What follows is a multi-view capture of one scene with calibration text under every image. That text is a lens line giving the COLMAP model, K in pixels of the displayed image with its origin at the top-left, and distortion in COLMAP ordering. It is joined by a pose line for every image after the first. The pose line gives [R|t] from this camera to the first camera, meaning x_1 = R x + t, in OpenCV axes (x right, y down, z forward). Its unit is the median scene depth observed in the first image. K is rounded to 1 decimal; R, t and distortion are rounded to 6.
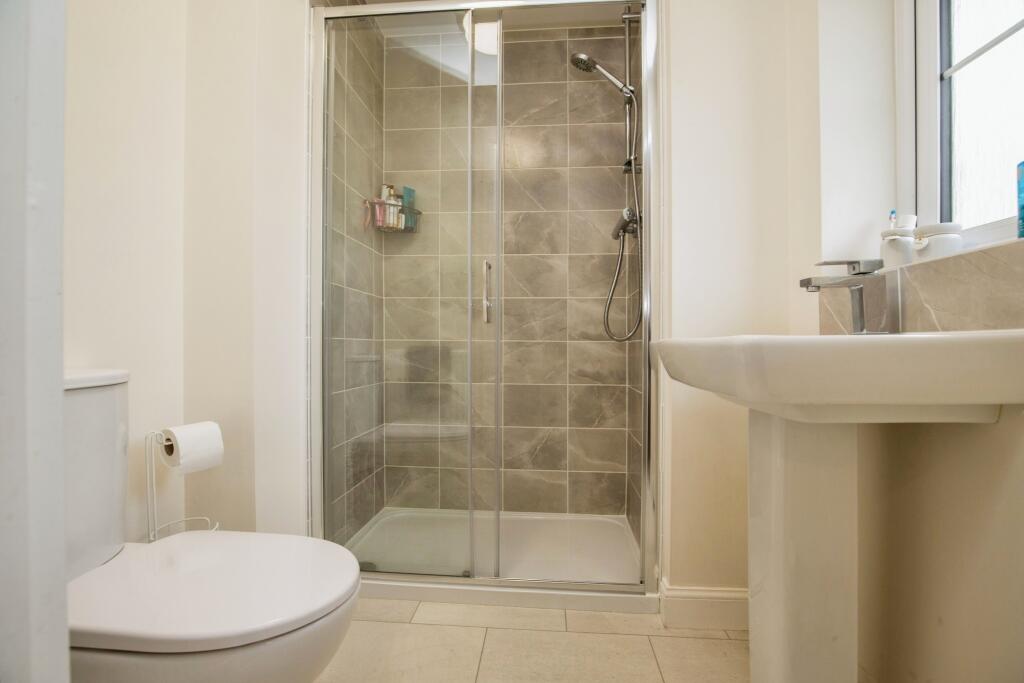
lens RADIAL K [[468.0, 0, 509.4], [0, 468.0, 342.9], [0, 0, 1]] dist [-0.028590, 0.001207]
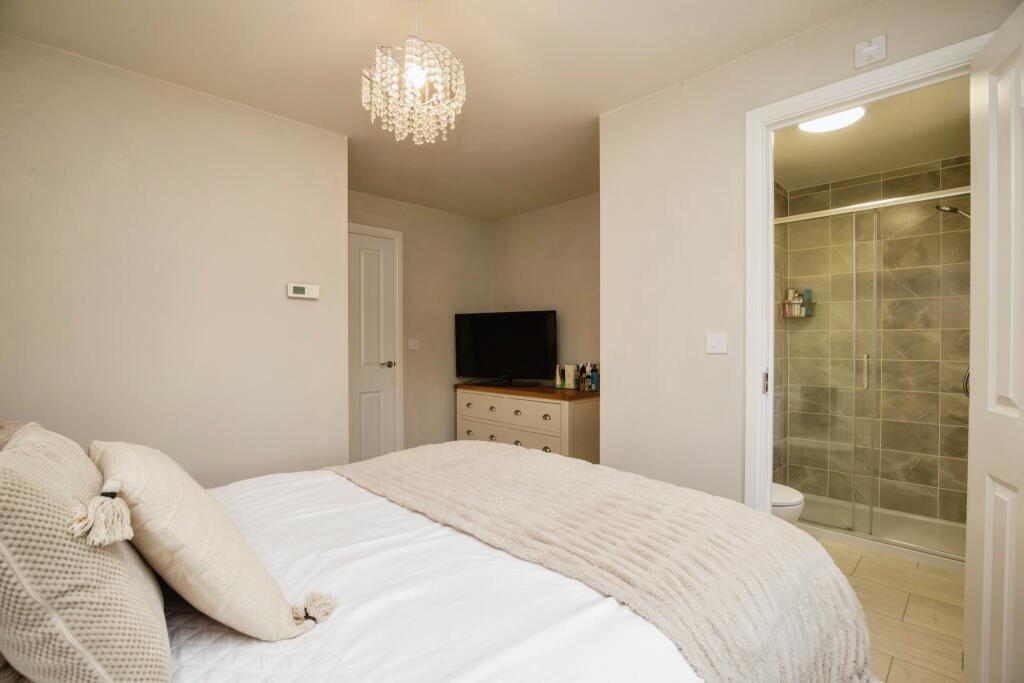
lens RADIAL K [[468.0, 0, 512.3], [0, 468.0, 351.3], [0, 0, 1]] dist [-0.028590, 0.001207]
pose [[0.751995, 0.005877, -0.659143, 0.063594], [-0.001578, 0.999973, 0.007115, -0.131276], [0.659167, -0.004310, 0.751984, -0.816969]]
